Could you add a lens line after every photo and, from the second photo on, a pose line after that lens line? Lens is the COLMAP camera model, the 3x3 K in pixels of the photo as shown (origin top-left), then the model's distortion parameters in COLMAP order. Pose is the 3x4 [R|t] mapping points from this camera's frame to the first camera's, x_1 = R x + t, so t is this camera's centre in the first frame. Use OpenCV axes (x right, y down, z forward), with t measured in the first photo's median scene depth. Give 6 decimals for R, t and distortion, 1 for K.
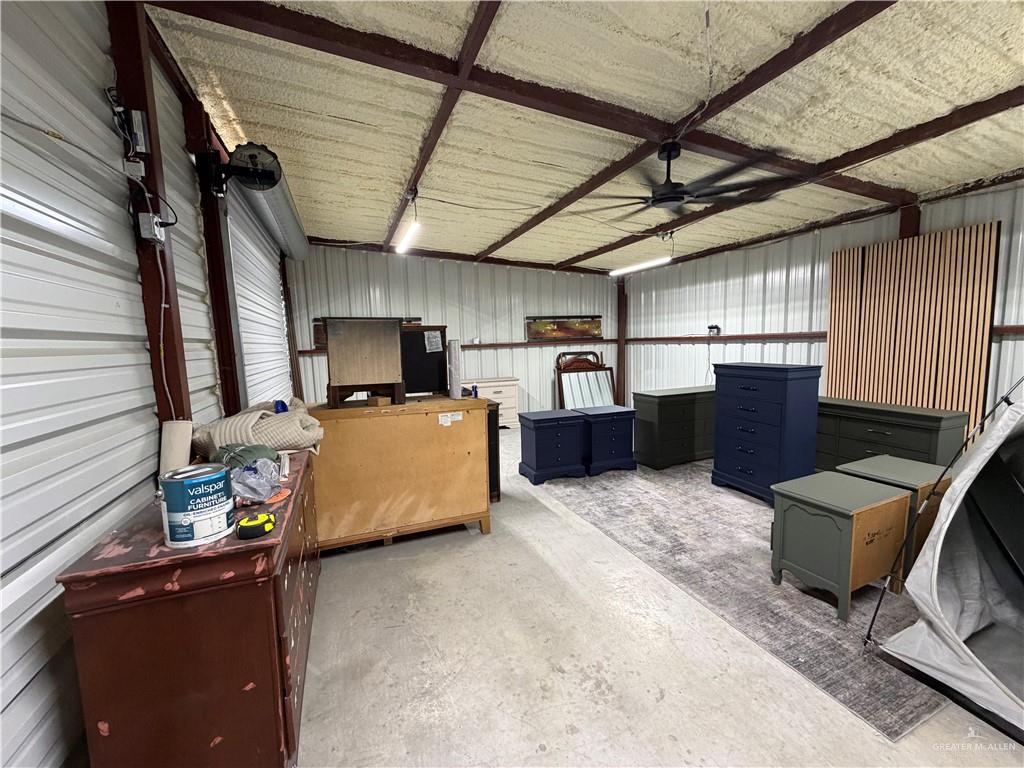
lens RADIAL K [[407.4, 0, 508.1], [0, 407.4, 384.0], [0, 0, 1]] dist [-0.000256, -0.000011]
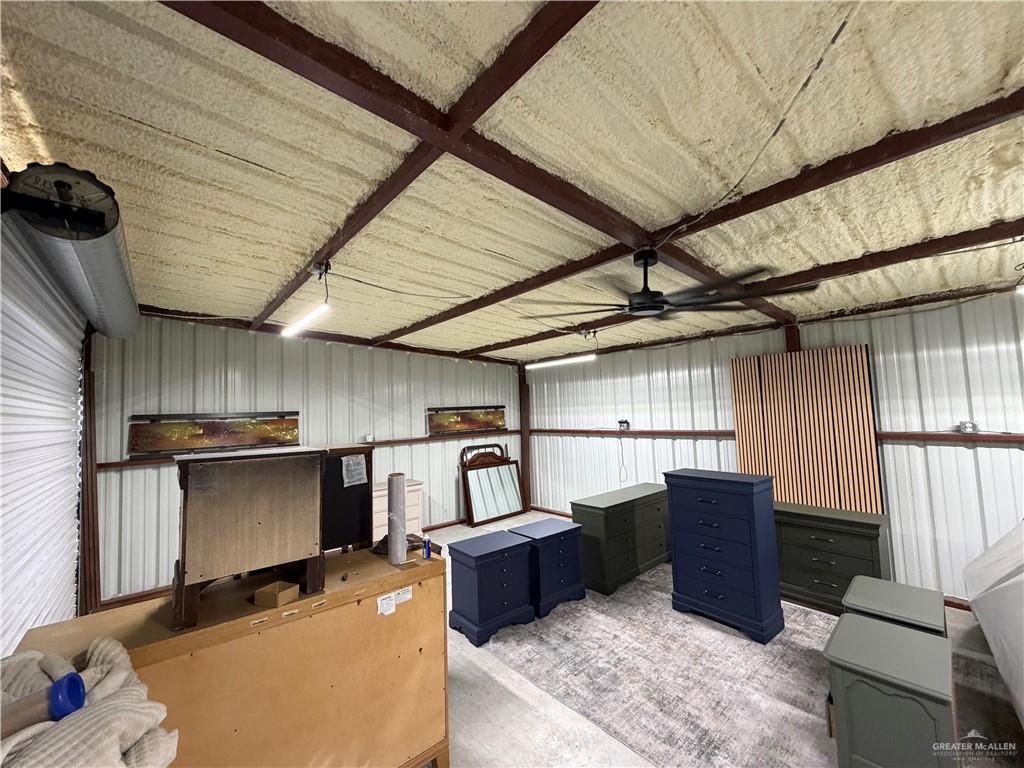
lens RADIAL K [[407.4, 0, 508.1], [0, 407.4, 384.0], [0, 0, 1]] dist [-0.000256, -0.000011]
pose [[0.947229, 0.017732, 0.320067, -0.131075], [0.041031, 0.983549, -0.175922, -0.095048], [-0.317921, 0.179771, 0.930918, 0.194993]]
